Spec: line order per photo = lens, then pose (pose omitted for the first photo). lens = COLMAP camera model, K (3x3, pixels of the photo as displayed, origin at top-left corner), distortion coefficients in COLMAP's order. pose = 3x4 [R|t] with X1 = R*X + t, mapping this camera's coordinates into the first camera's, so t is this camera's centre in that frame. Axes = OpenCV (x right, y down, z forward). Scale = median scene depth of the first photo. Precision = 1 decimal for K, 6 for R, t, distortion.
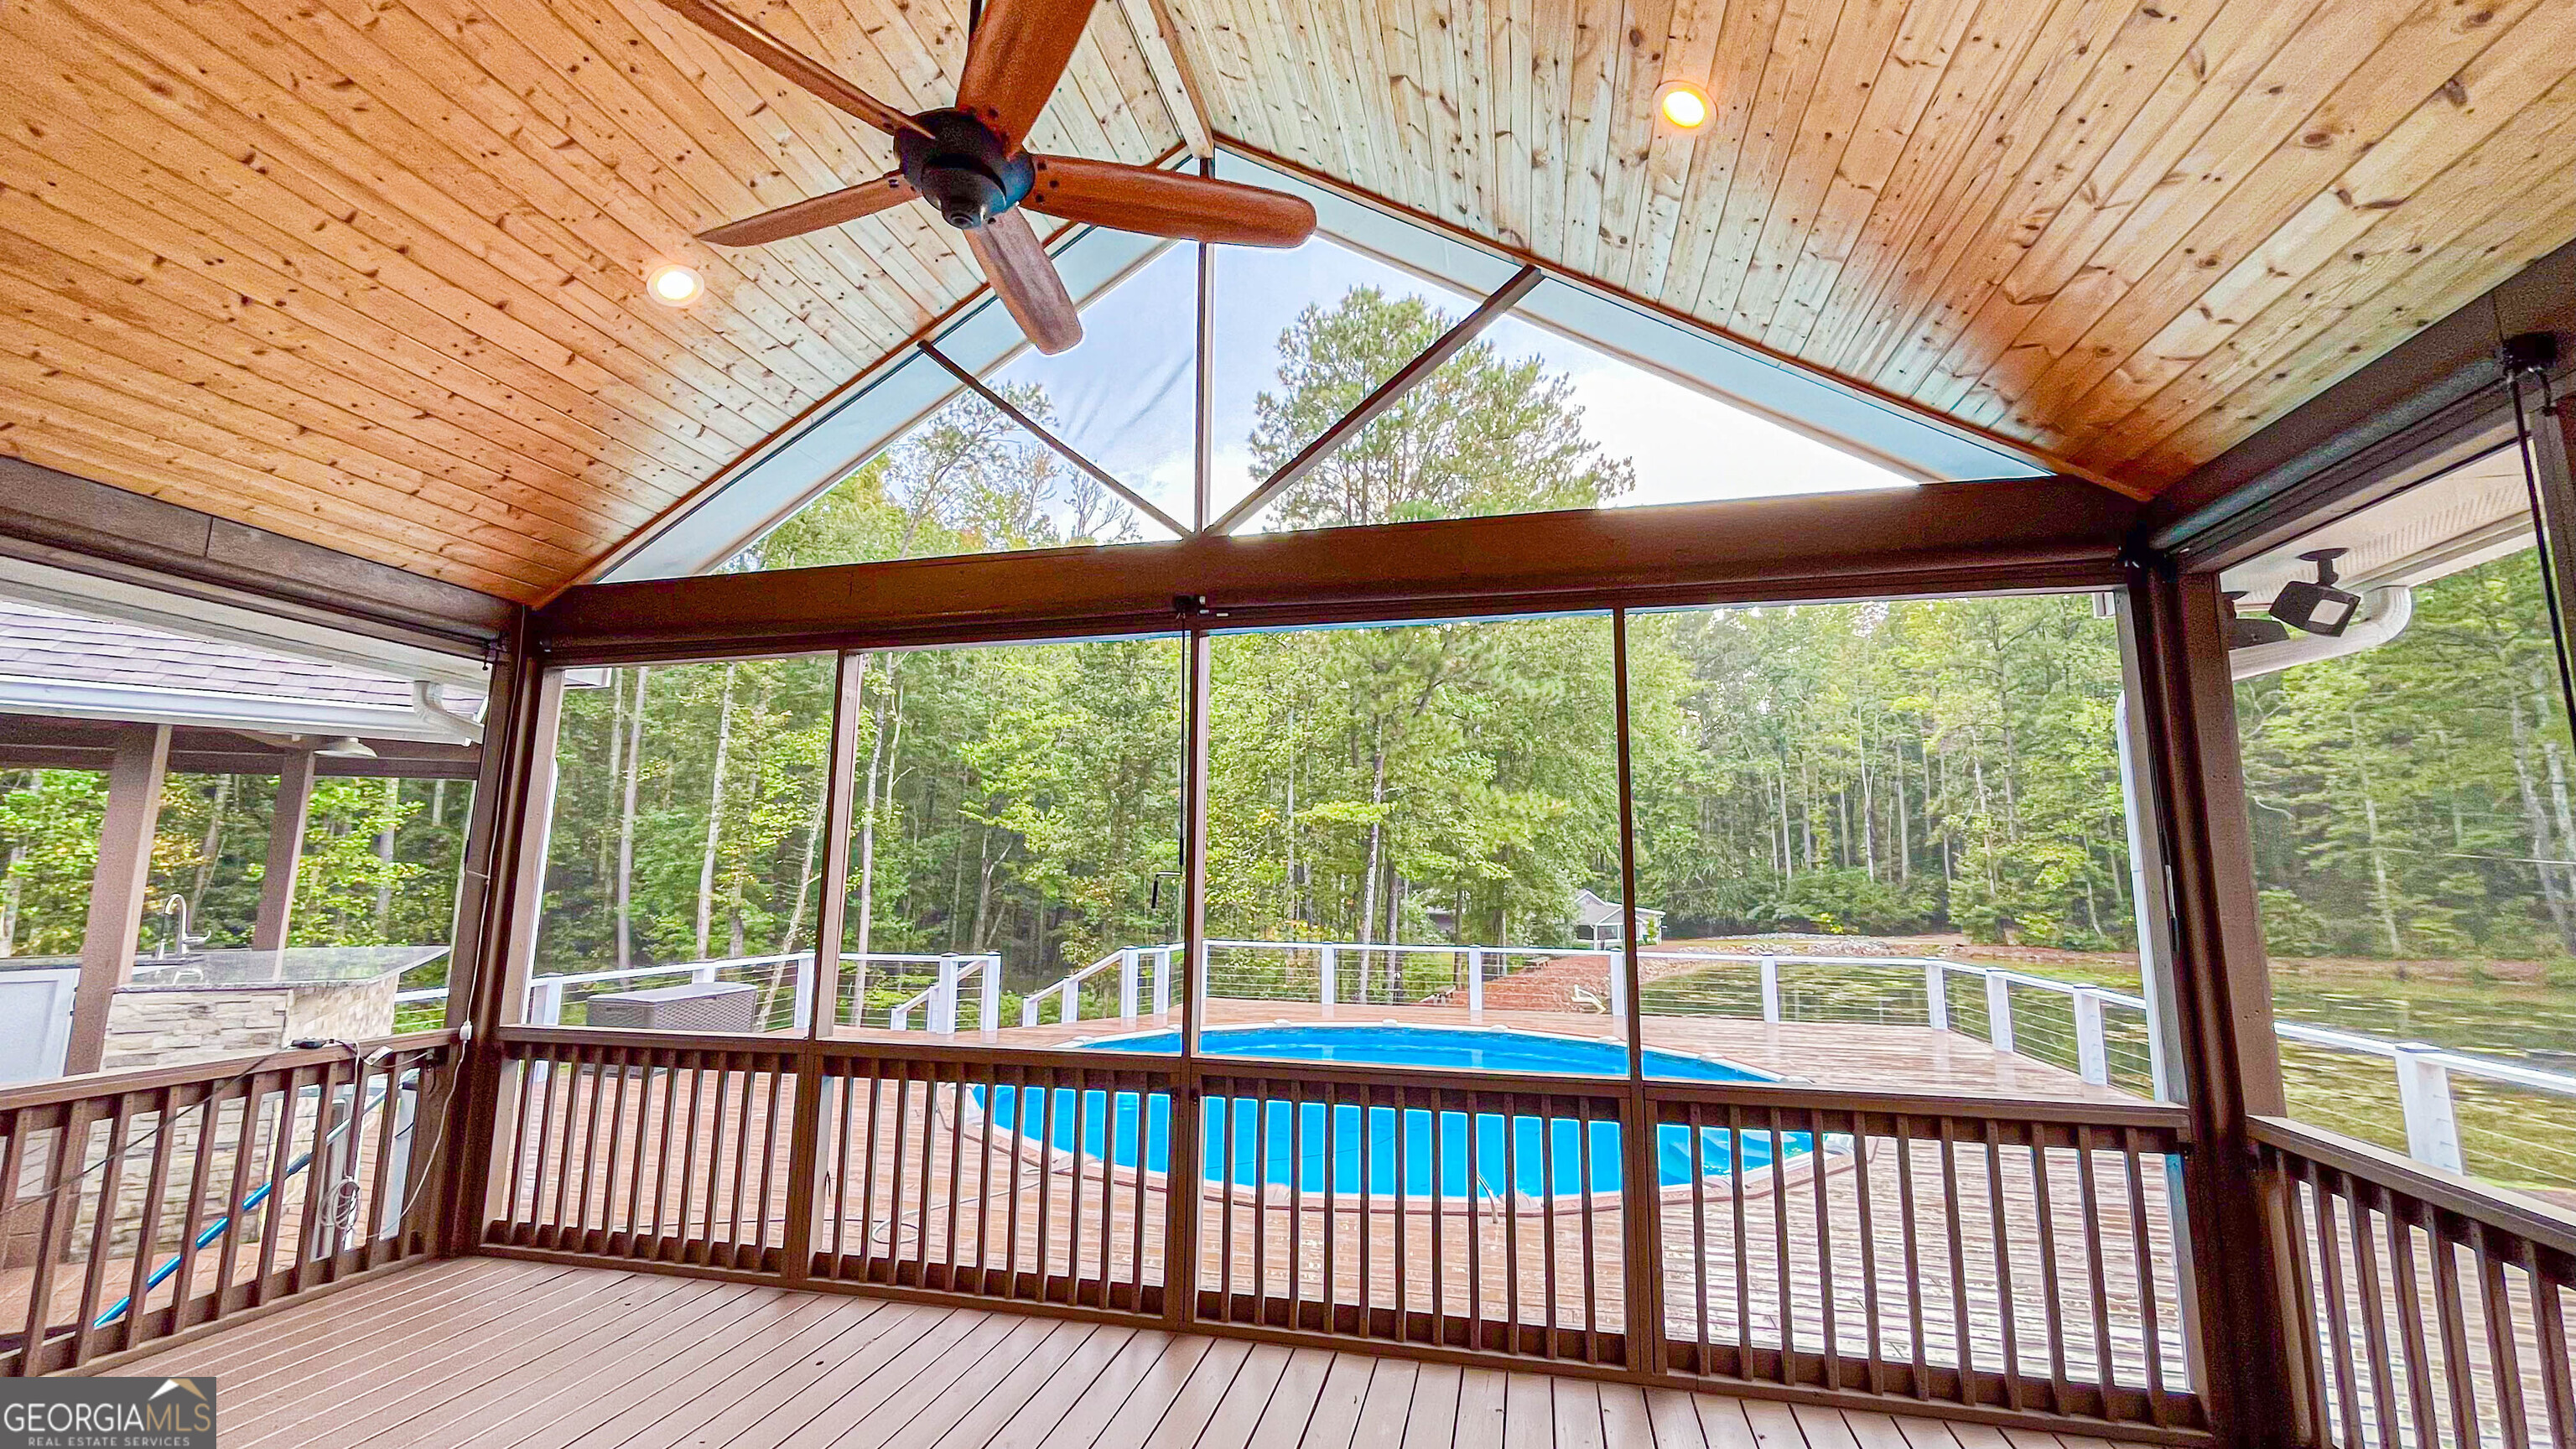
lens RADIAL K [[1051.5, 0, 1284.1], [0, 1051.5, 721.3], [0, 0, 1]] dist [-0.002304, -0.000662]
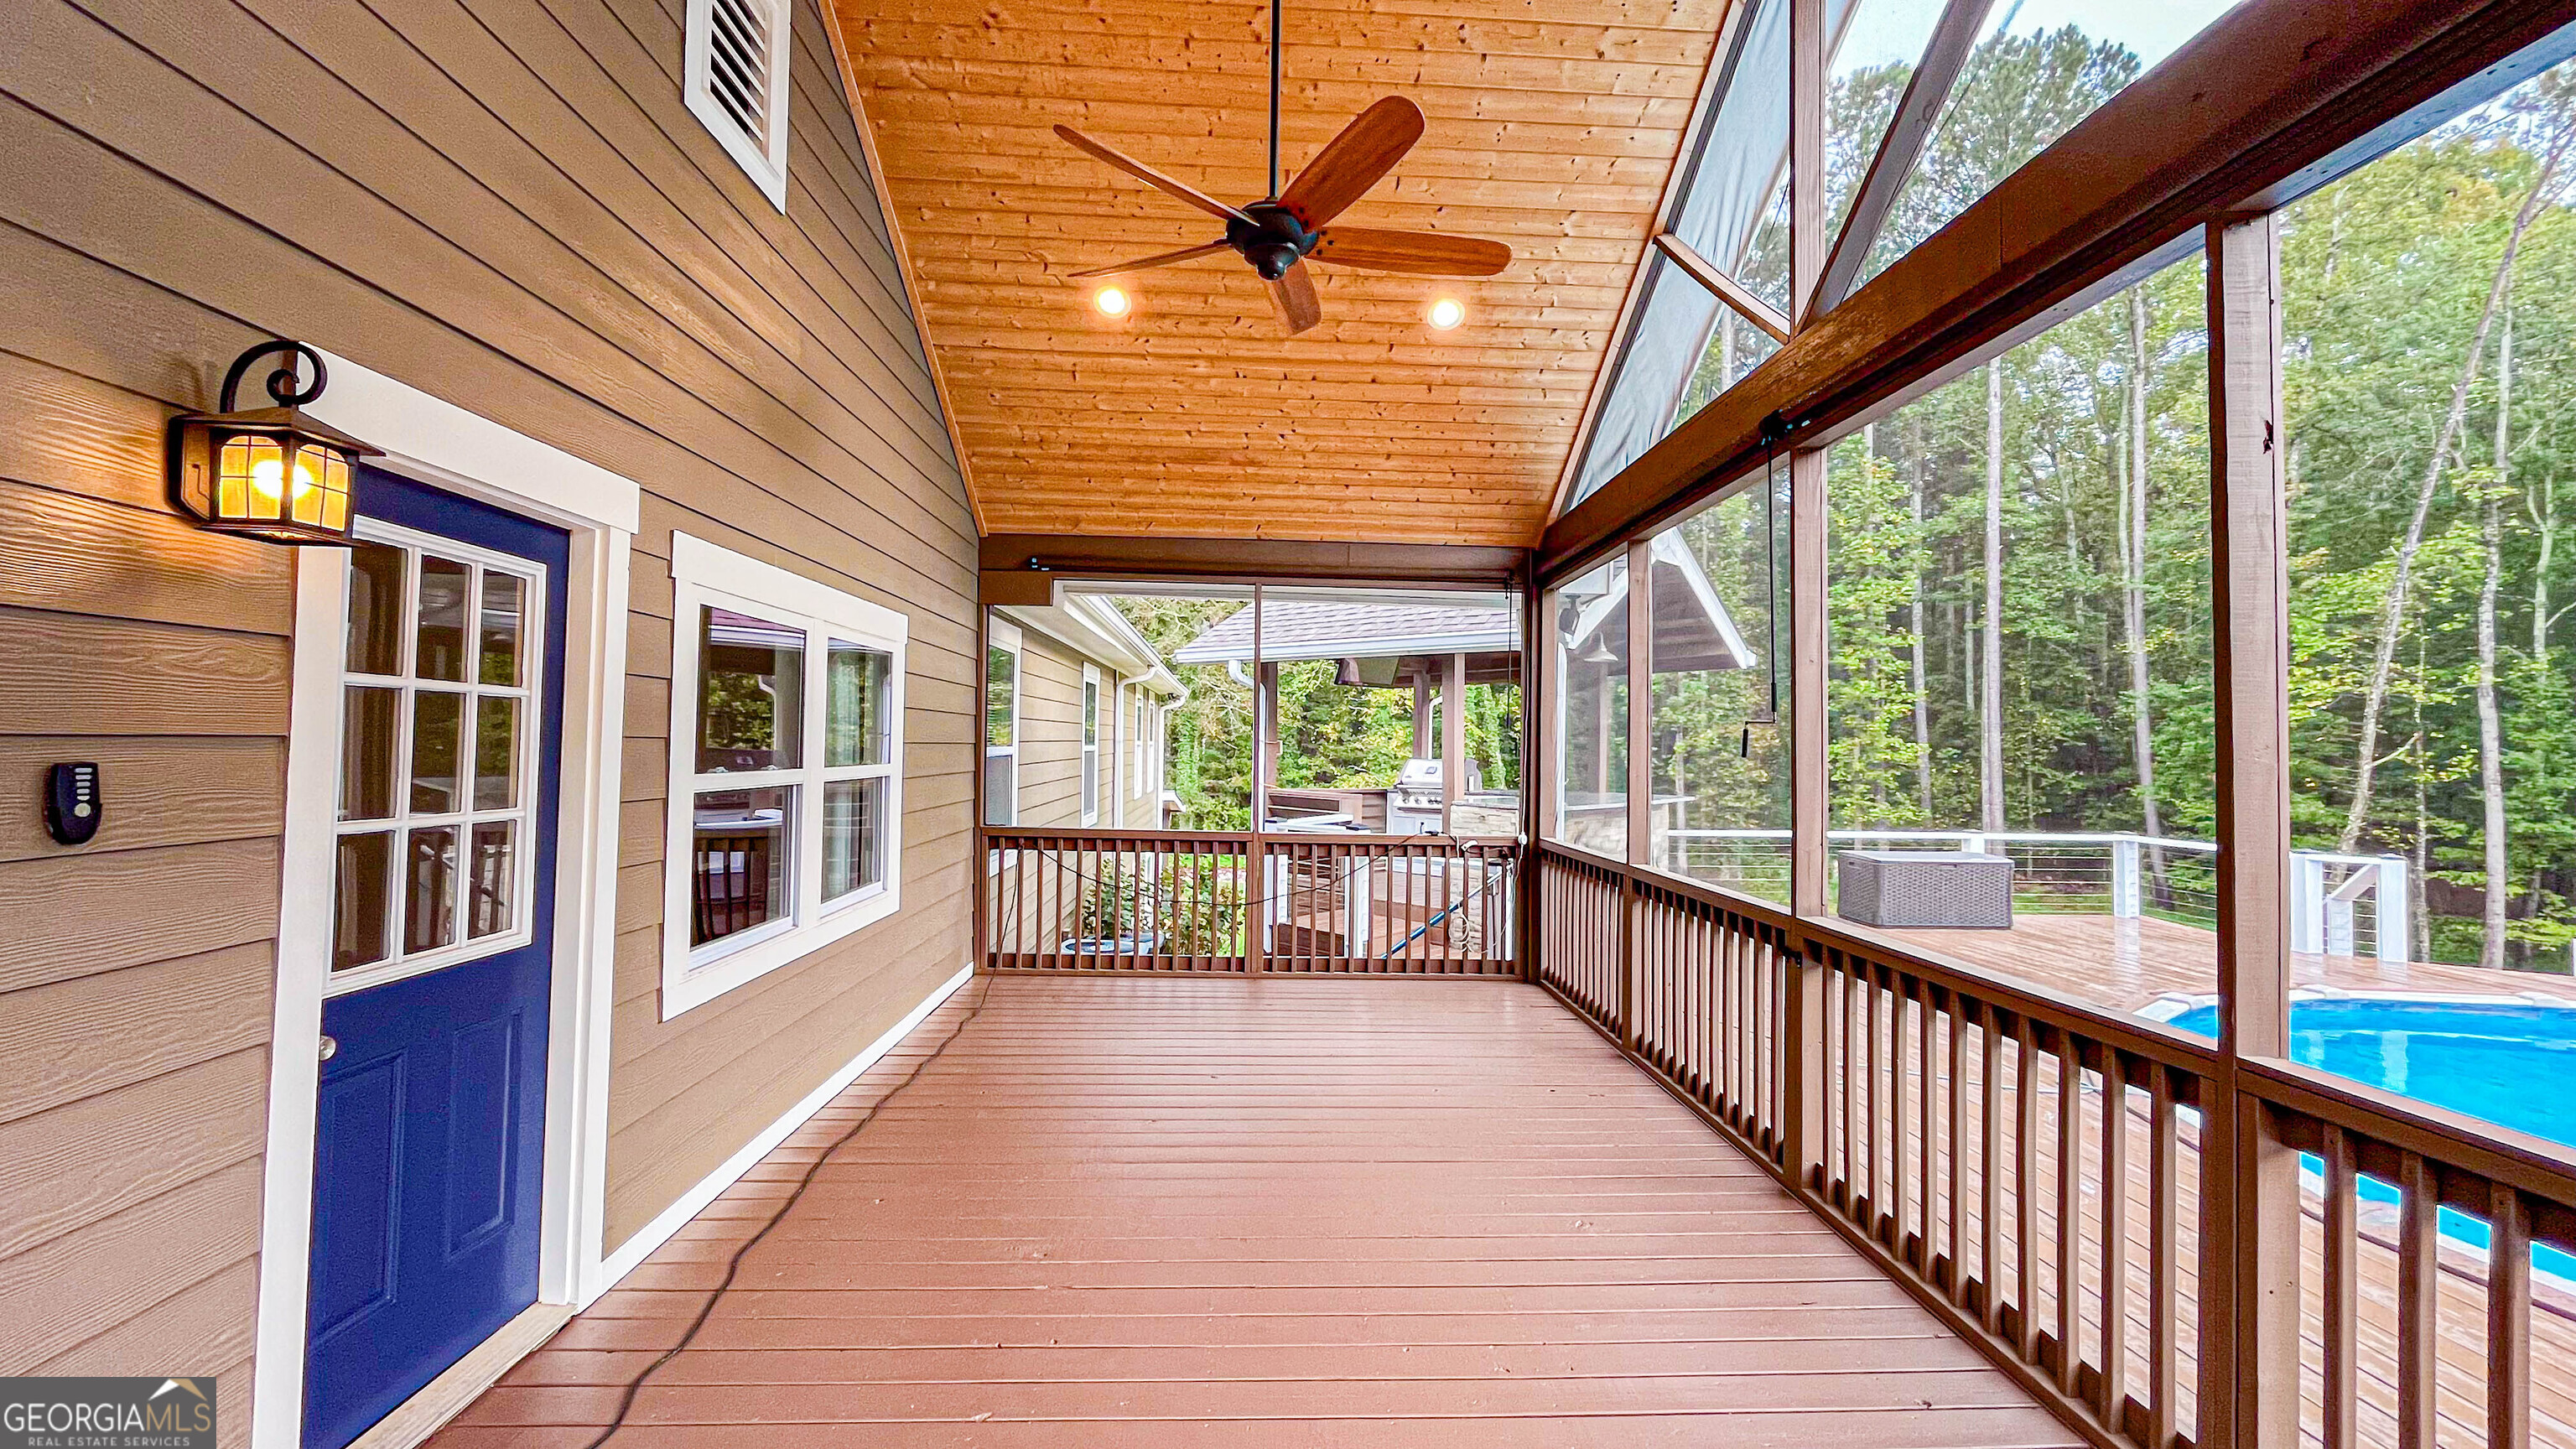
lens RADIAL K [[1051.5, 0, 1293.3], [0, 1051.5, 721.5], [0, 0, 1]] dist [-0.002304, -0.000662]
pose [[0.263457, -0.027353, -0.964283, 0.566391], [0.132858, 0.991101, 0.008185, 0.068669], [0.955478, -0.130269, 0.264747, 0.293002]]
